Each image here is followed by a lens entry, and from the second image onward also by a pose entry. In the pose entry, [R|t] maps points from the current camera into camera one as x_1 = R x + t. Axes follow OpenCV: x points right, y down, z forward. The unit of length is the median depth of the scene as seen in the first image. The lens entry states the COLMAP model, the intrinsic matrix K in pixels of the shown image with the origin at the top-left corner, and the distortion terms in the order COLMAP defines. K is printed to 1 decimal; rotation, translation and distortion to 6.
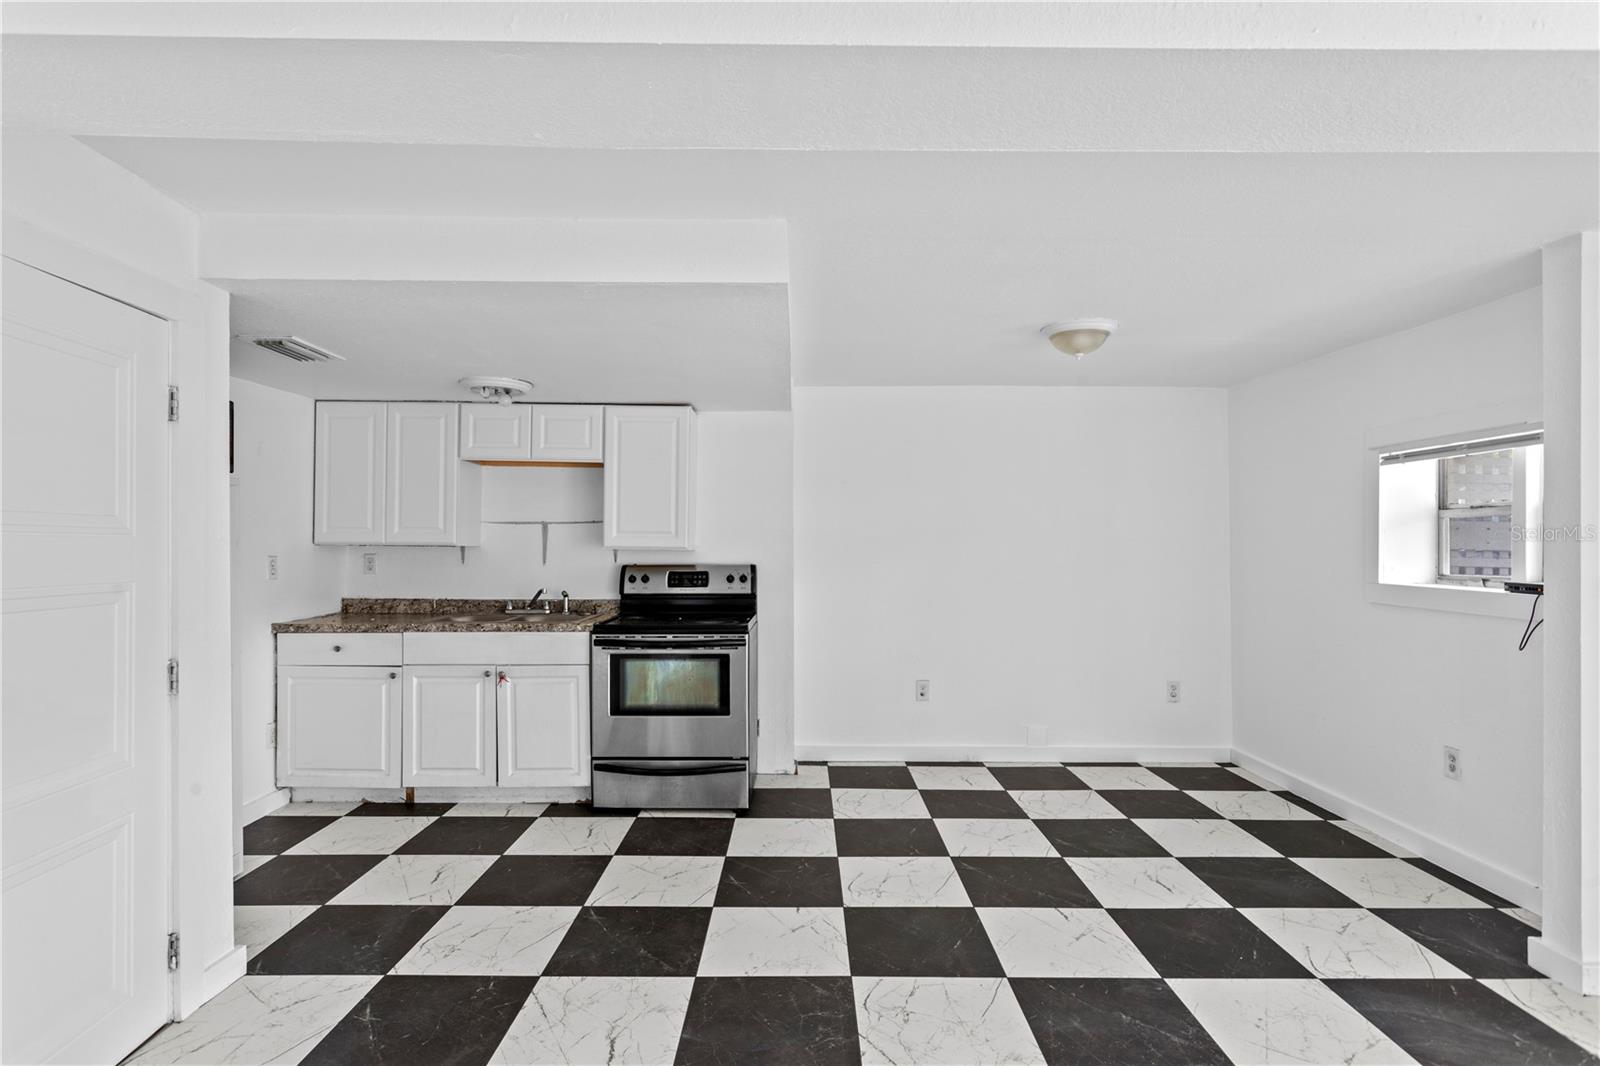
lens RADIAL K [[807.9, 0, 795.3], [0, 807.9, 538.8], [0, 0, 1]] dist [-0.009177, 0.001399]
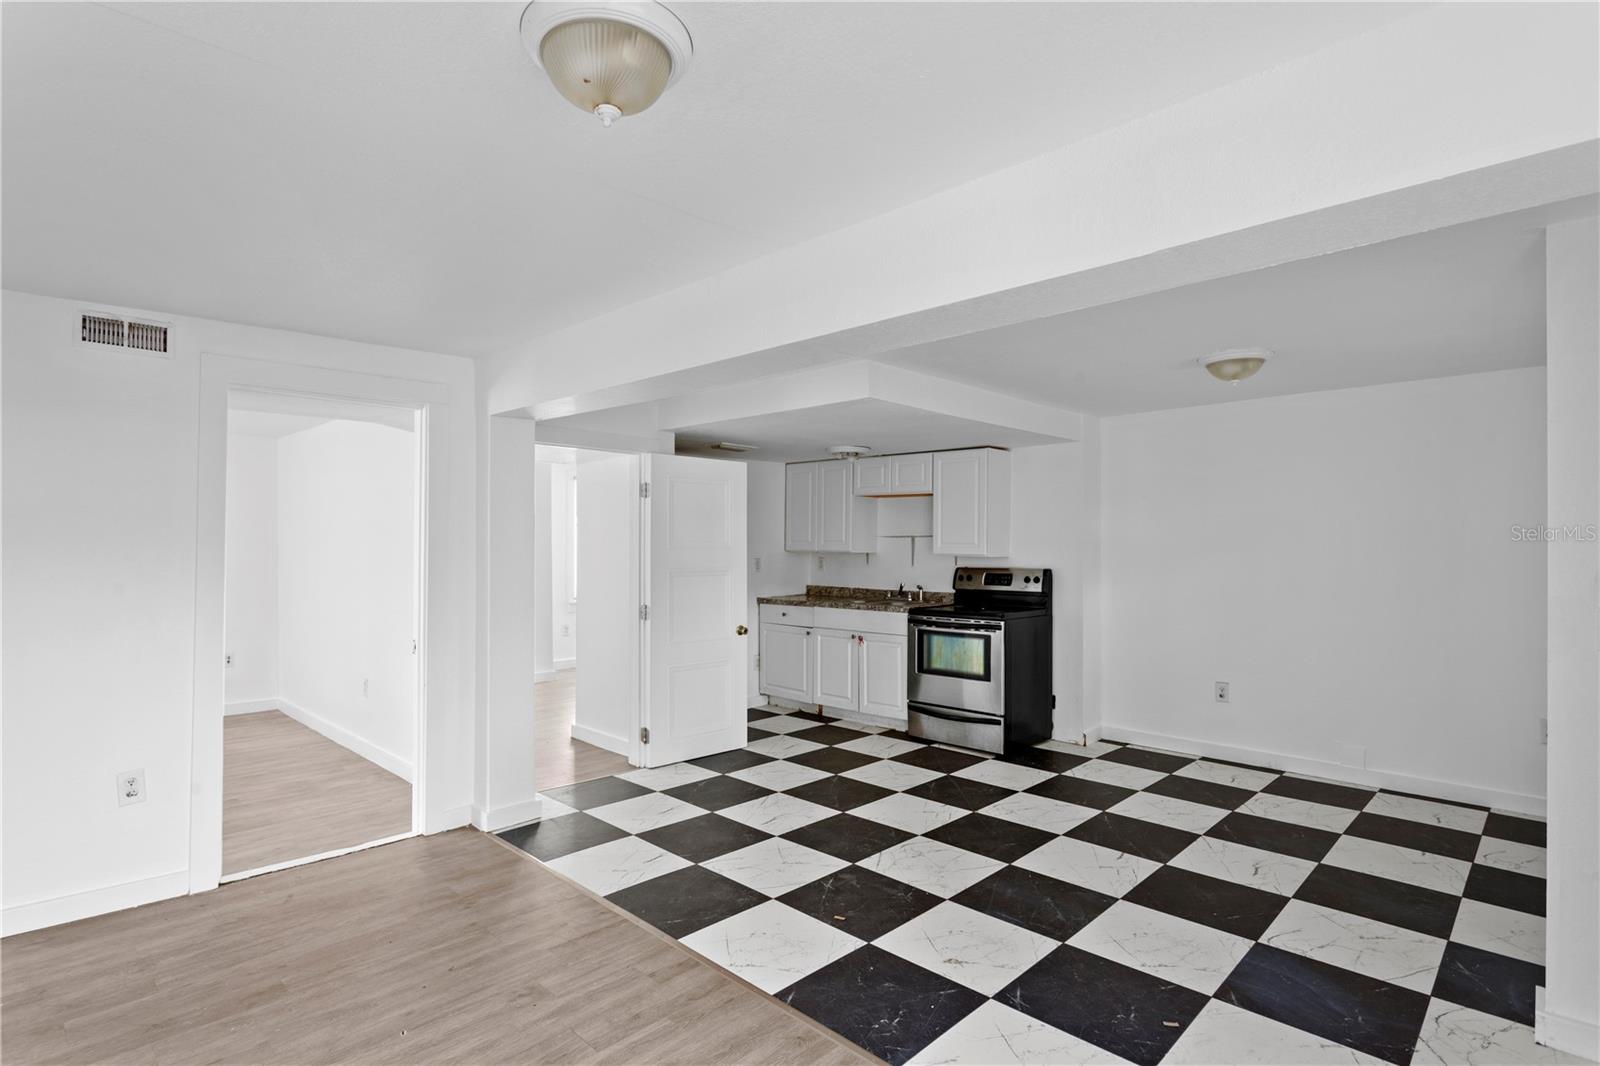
lens RADIAL K [[792.5, 0, 799.0], [0, 792.5, 534.8], [0, 0, 1]] dist [-0.014472, 0.008672]
pose [[0.717483, -0.009718, -0.696508, 0.593385], [0.003499, 0.999940, -0.010347, -0.010672], [0.696567, 0.004987, 0.717474, -0.152856]]
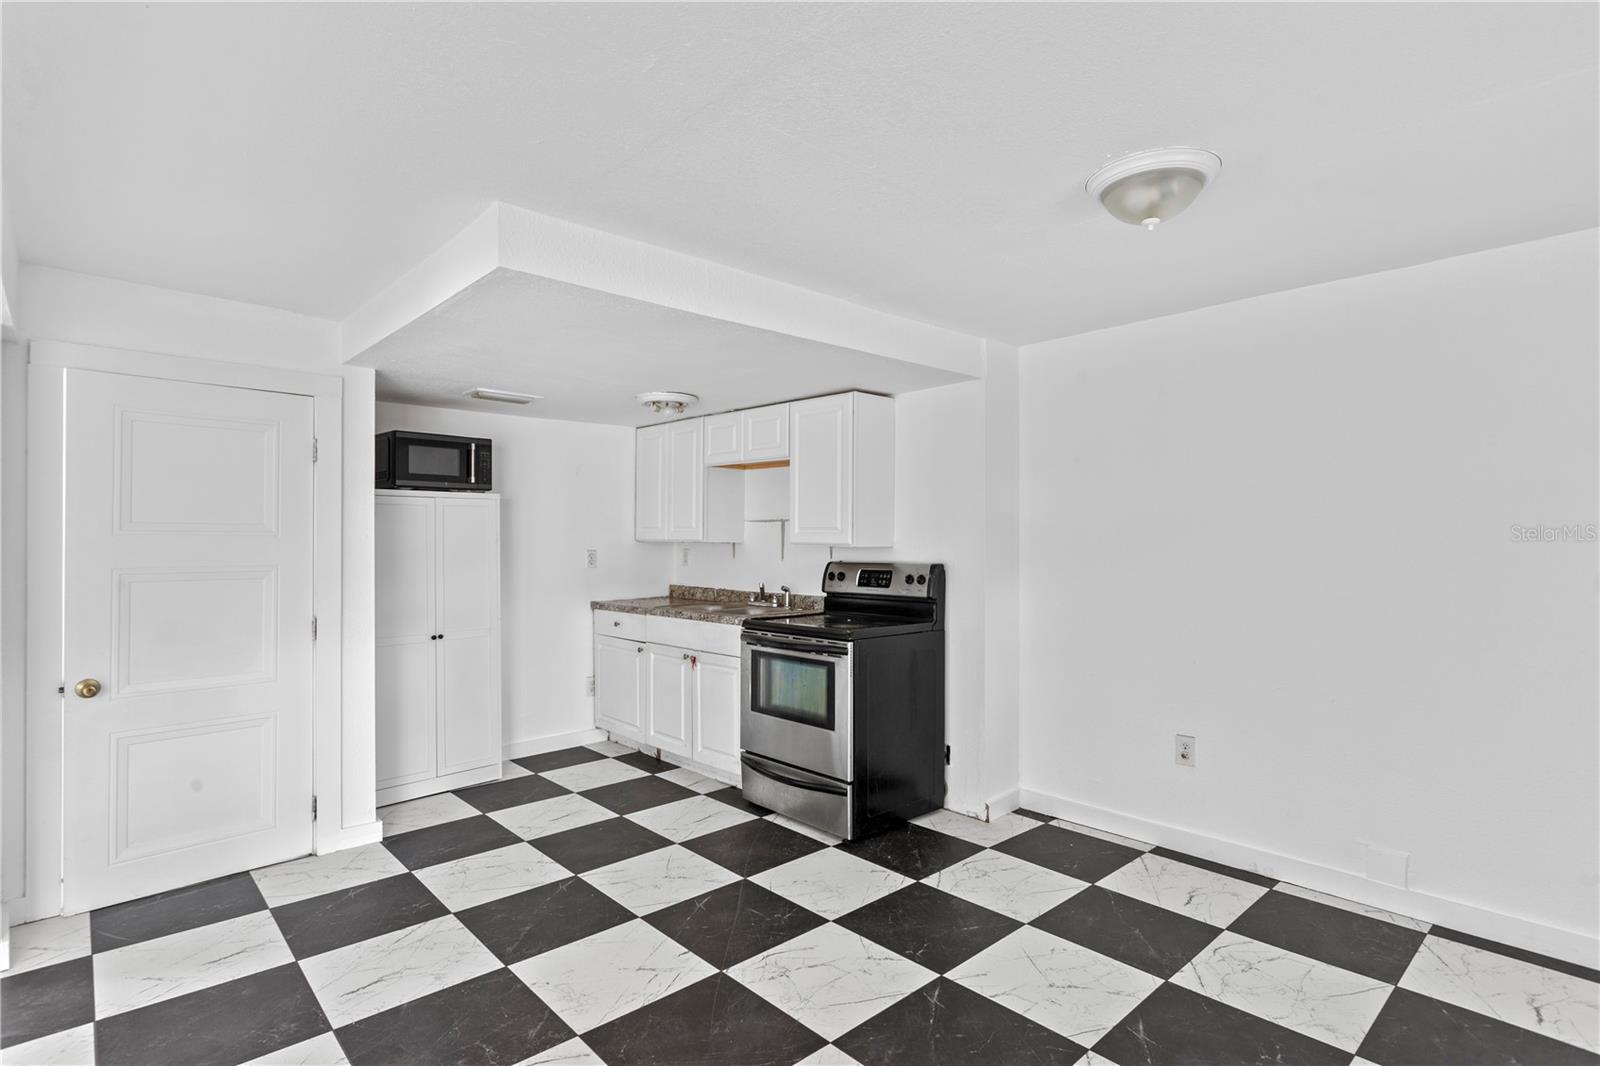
lens RADIAL K [[792.5, 0, 799.0], [0, 792.5, 534.8], [0, 0, 1]] dist [-0.014472, 0.008672]
pose [[0.680417, -0.006829, -0.732793, 0.531199], [0.006962, 0.999972, -0.002855, 0.002474], [0.732792, -0.003159, 0.680446, 0.366274]]
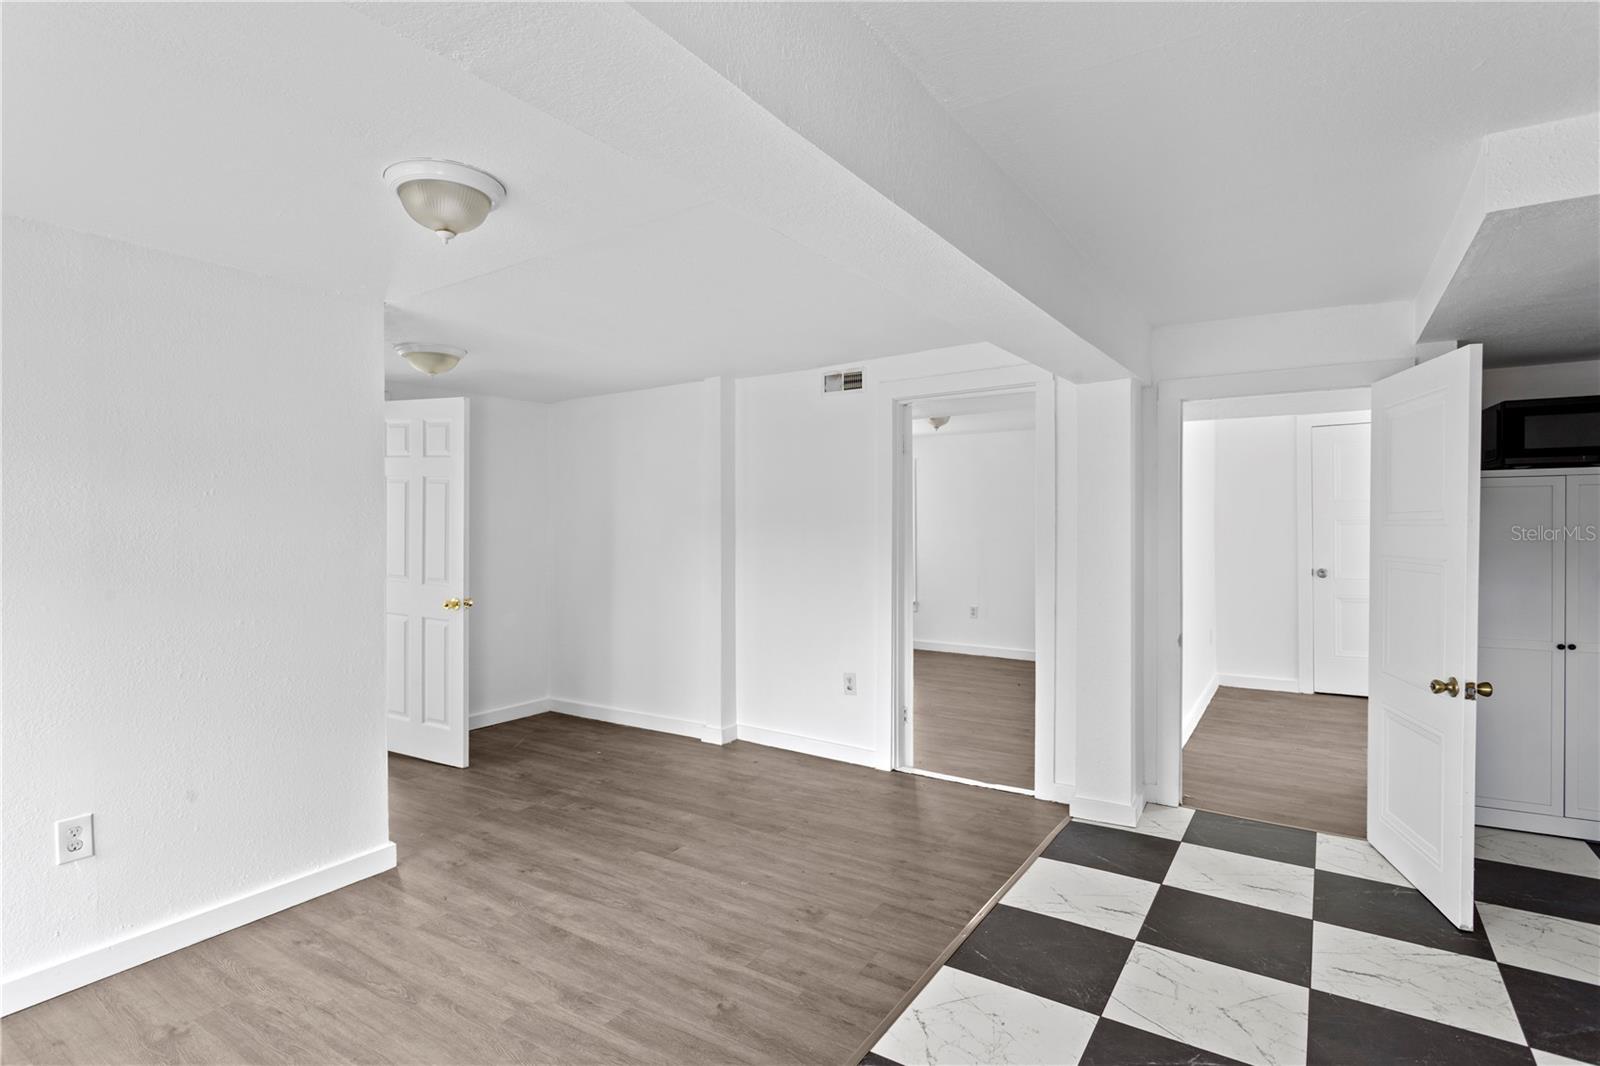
lens RADIAL K [[801.3, 0, 800.0], [0, 801.3, 533.0], [0, 0, 1]] dist [-0.017408, 0.009591]
pose [[-0.547801, 0.011921, -0.836523, 0.608393], [0.009064, 0.999924, 0.008314, -0.006016], [0.836559, -0.003028, -0.547868, 0.503821]]
